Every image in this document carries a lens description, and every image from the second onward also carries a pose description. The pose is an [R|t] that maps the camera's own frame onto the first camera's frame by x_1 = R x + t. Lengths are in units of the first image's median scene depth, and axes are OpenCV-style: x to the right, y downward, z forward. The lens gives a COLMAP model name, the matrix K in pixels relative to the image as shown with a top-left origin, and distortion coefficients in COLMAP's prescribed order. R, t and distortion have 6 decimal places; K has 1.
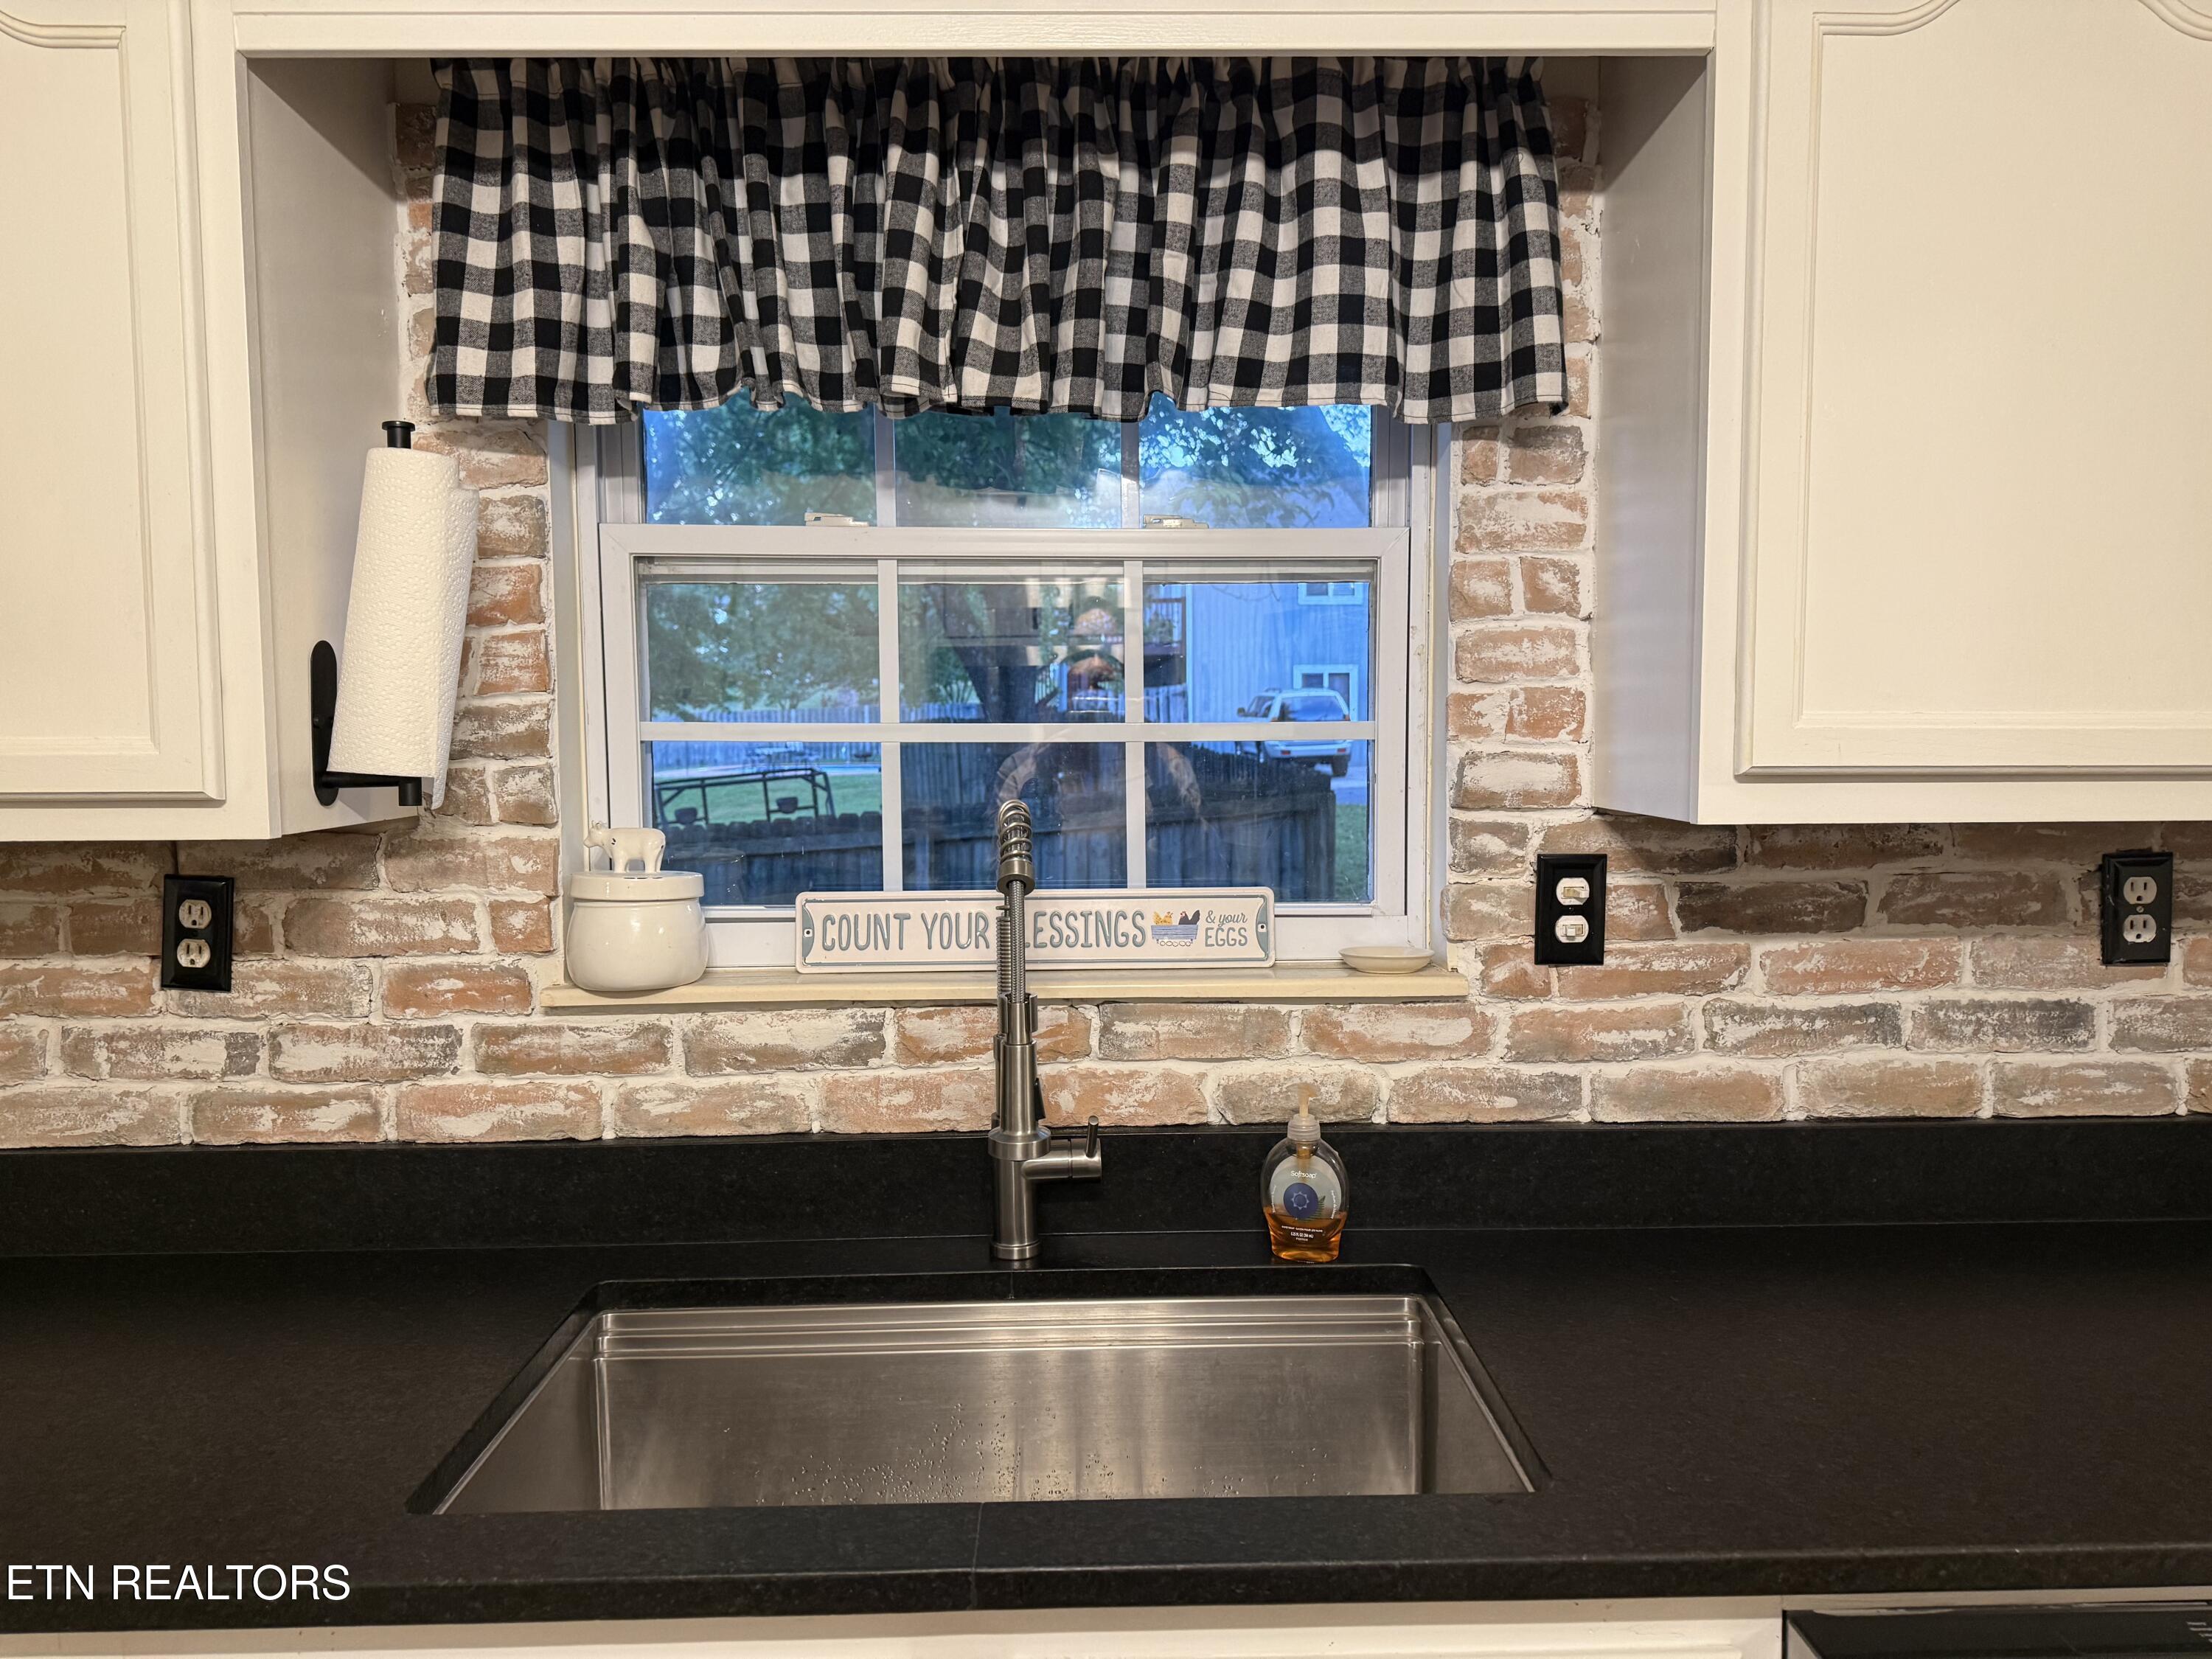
lens RADIAL K [[1514.6, 0, 1106.0], [0, 1514.6, 829.5], [0, 0, 1]] dist [0.111683, -0.164071]
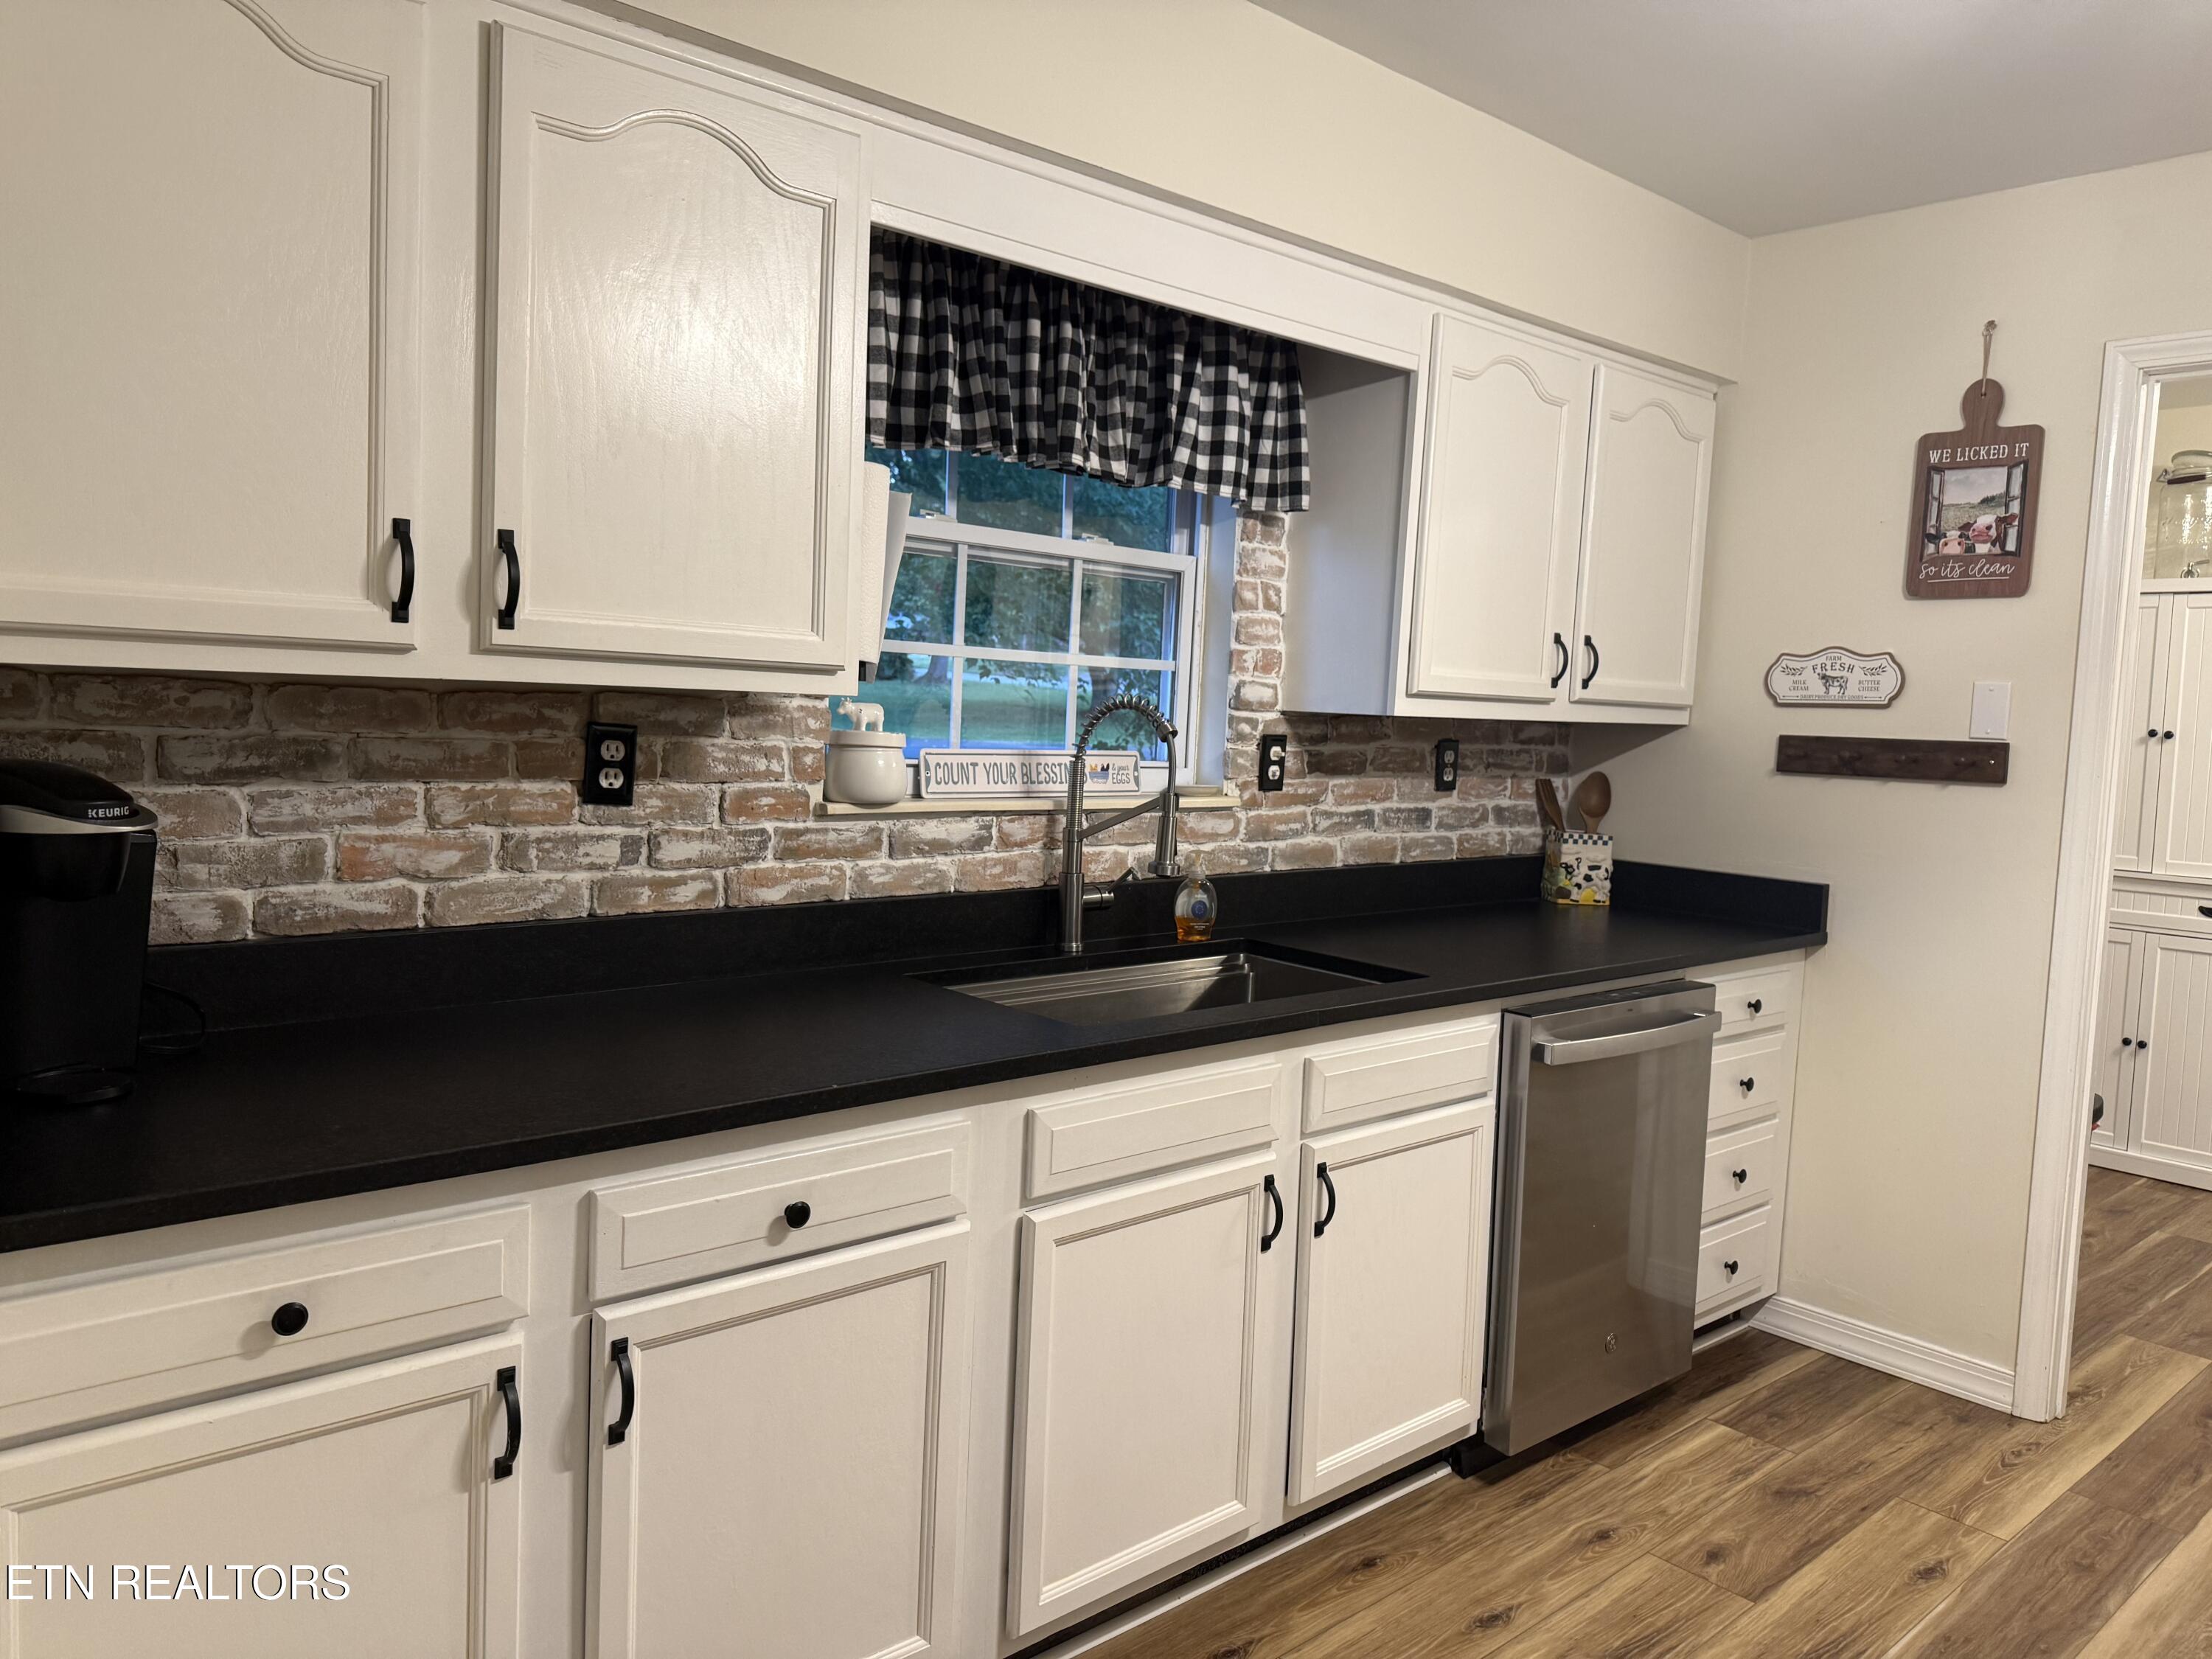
lens RADIAL K [[1538.6, 0, 1106.0], [0, 1538.6, 829.5], [0, 0, 1]] dist [0.101664, -0.131352]
pose [[0.762174, -0.014971, 0.647199, -1.151602], [-0.003614, 0.999619, 0.027379, 0.085239], [-0.647362, -0.023206, 0.761829, -0.378253]]
